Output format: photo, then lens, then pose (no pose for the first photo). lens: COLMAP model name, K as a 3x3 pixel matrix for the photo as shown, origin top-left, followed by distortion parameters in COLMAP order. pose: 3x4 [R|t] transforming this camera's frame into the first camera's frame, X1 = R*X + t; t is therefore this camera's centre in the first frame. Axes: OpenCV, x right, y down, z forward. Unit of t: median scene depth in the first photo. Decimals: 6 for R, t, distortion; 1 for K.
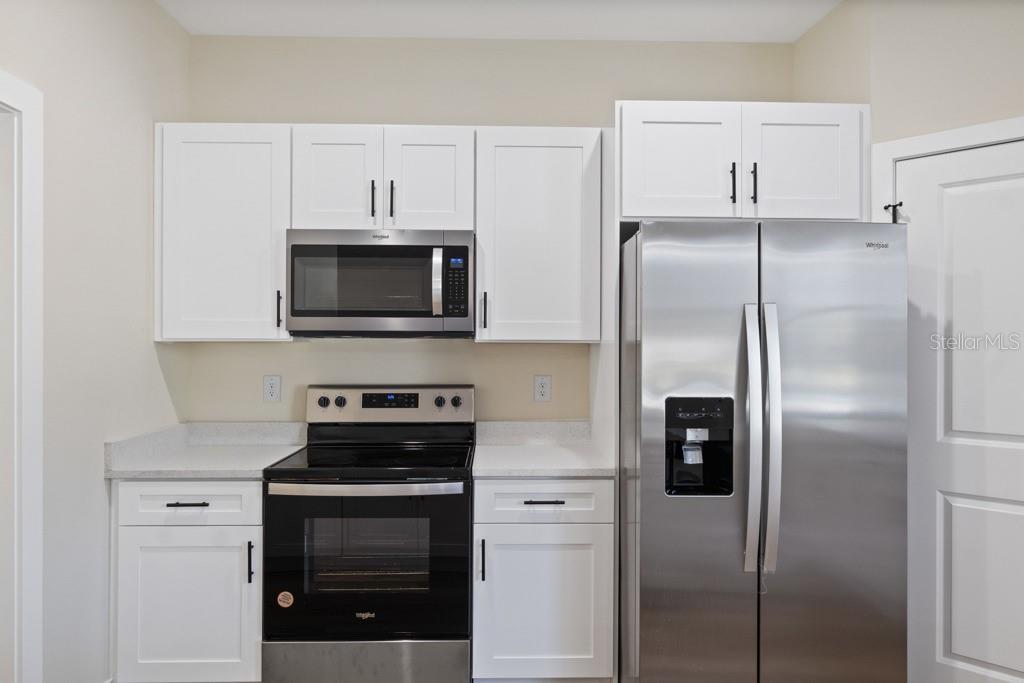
lens RADIAL K [[658.5, 0, 513.0], [0, 658.5, 344.0], [0, 0, 1]] dist [0.003194, 0.001095]
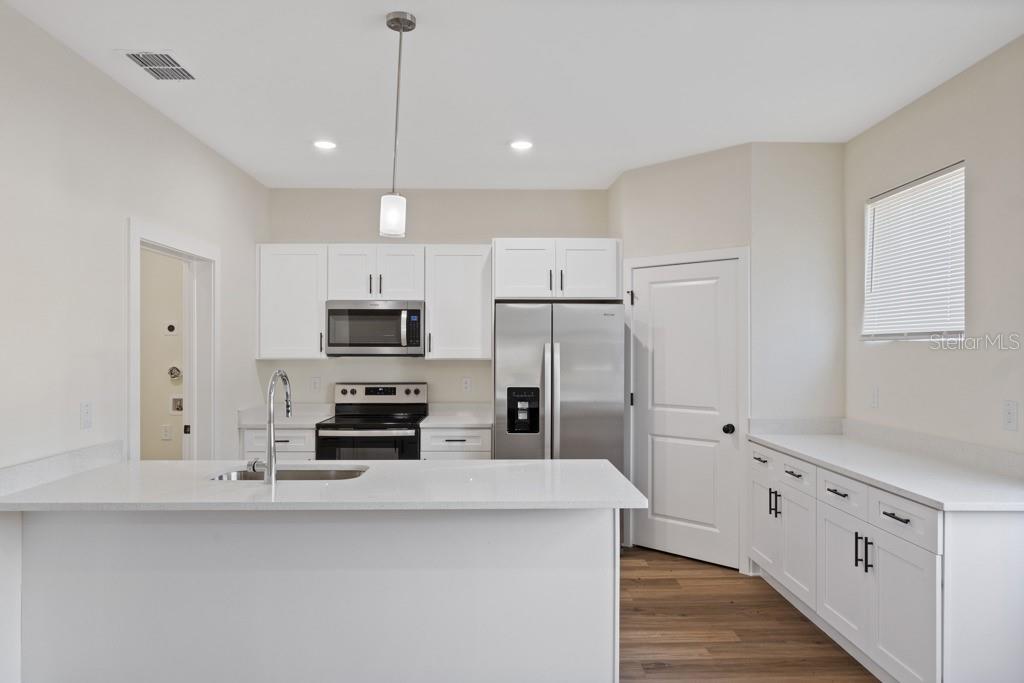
lens RADIAL K [[658.5, 0, 510.1], [0, 658.5, 342.4], [0, 0, 1]] dist [0.003194, 0.001095]
pose [[0.999921, -0.002109, -0.012406, 0.217662], [0.002040, 0.999982, -0.005630, -0.041914], [0.012418, 0.005604, 0.999907, -0.913028]]
